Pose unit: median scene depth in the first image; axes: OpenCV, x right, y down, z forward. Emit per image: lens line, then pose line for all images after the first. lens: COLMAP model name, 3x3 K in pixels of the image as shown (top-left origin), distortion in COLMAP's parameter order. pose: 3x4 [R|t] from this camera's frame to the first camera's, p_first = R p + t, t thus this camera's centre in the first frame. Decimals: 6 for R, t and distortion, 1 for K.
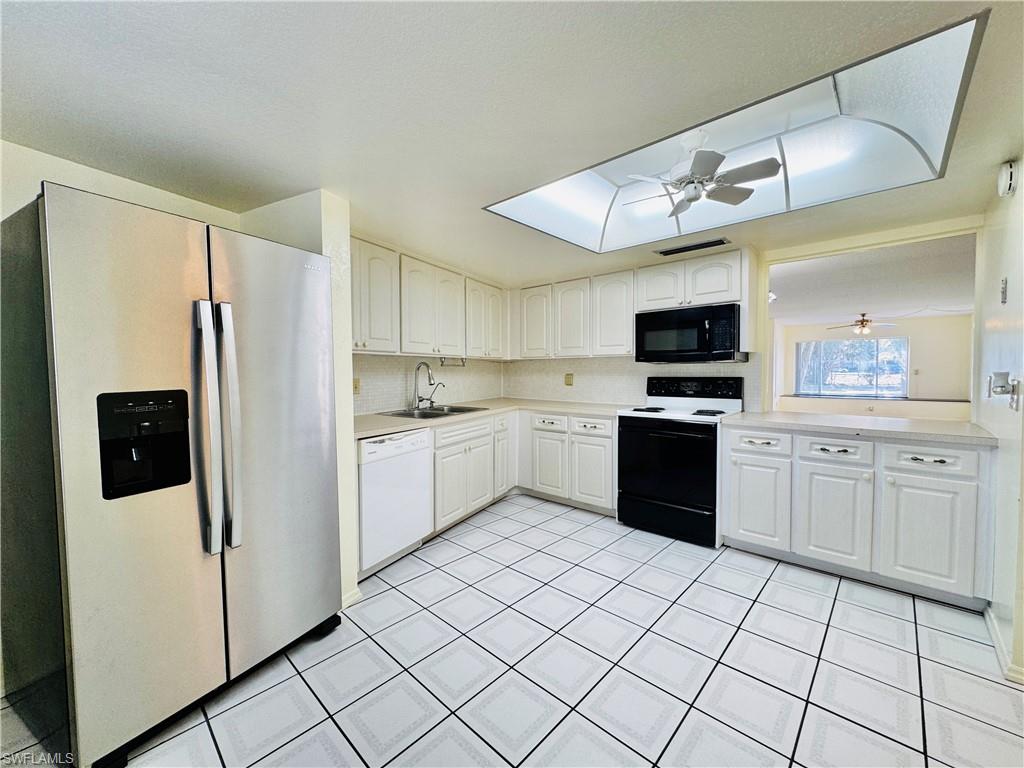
lens RADIAL K [[413.6, 0, 513.5], [0, 413.6, 384.5], [0, 0, 1]] dist [-0.003658, 0.000381]
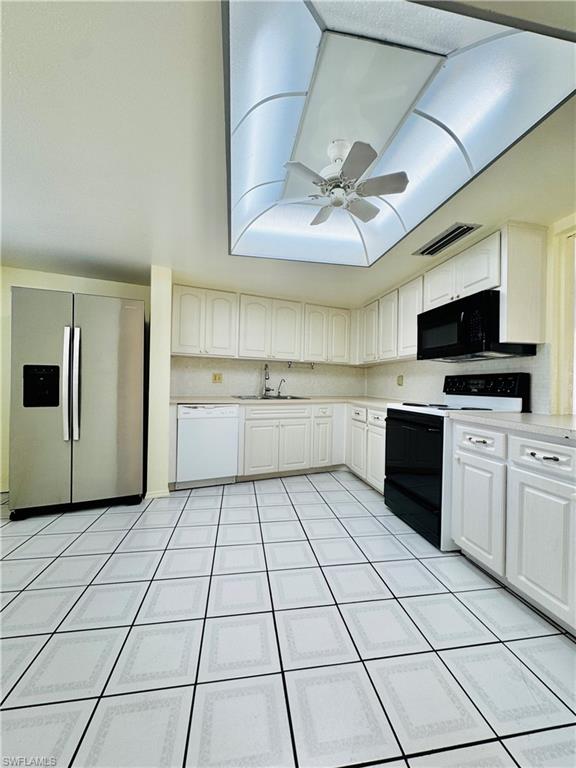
lens RADIAL K [[310.2, 0, 286.9], [0, 310.2, 383.5], [0, 0, 1]] dist [-0.003658, 0.000381]
pose [[0.791175, 0.018663, -0.611305, 0.692014], [-0.044205, 0.998665, -0.026722, 0.055077], [0.609990, 0.048165, 0.790944, 0.227033]]
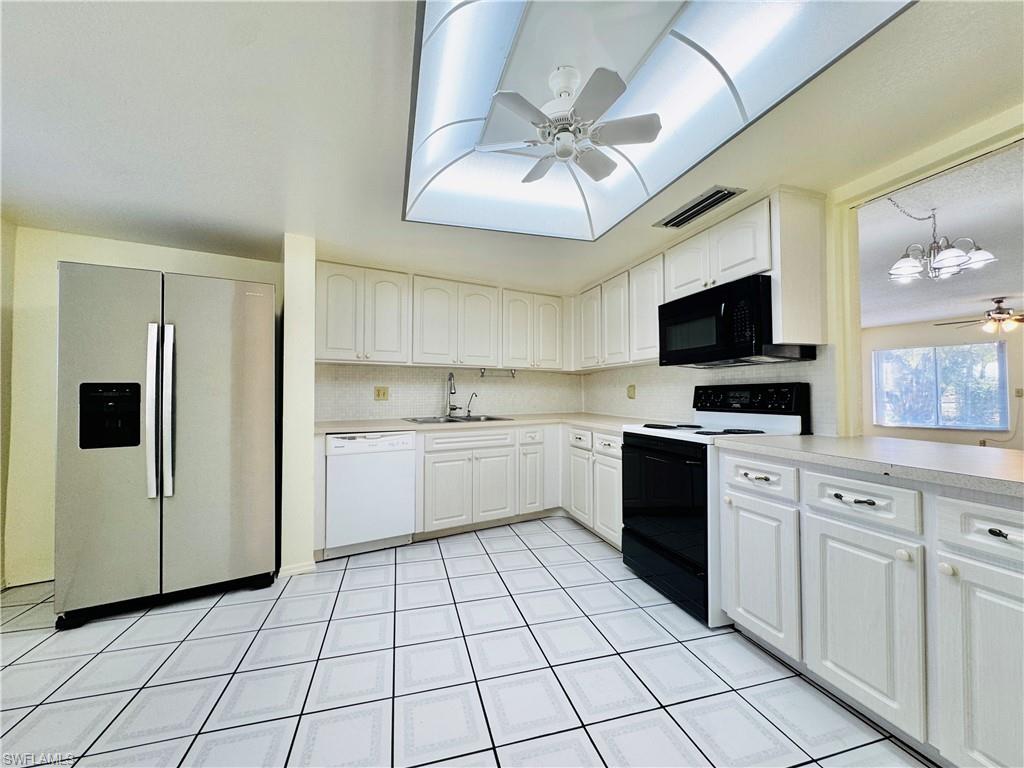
lens RADIAL K [[413.6, 0, 509.4], [0, 413.6, 384.7], [0, 0, 1]] dist [-0.003658, 0.000381]
pose [[0.852636, -0.008056, -0.522443, 0.619386], [-0.020734, 0.998572, -0.049236, 0.035101], [0.522094, 0.052812, 0.851251, 0.233398]]
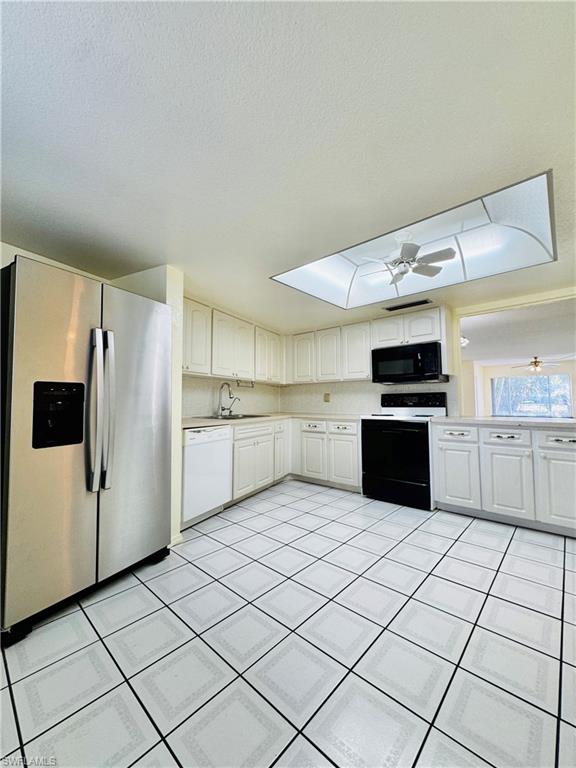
lens RADIAL K [[310.2, 0, 290.4], [0, 310.2, 382.6], [0, 0, 1]] dist [-0.003658, 0.000381]
pose [[0.999887, 0.001631, 0.014964, -0.011415], [-0.000156, 0.995183, -0.098031, 0.068960], [-0.015052, 0.098018, 0.995071, -0.105518]]
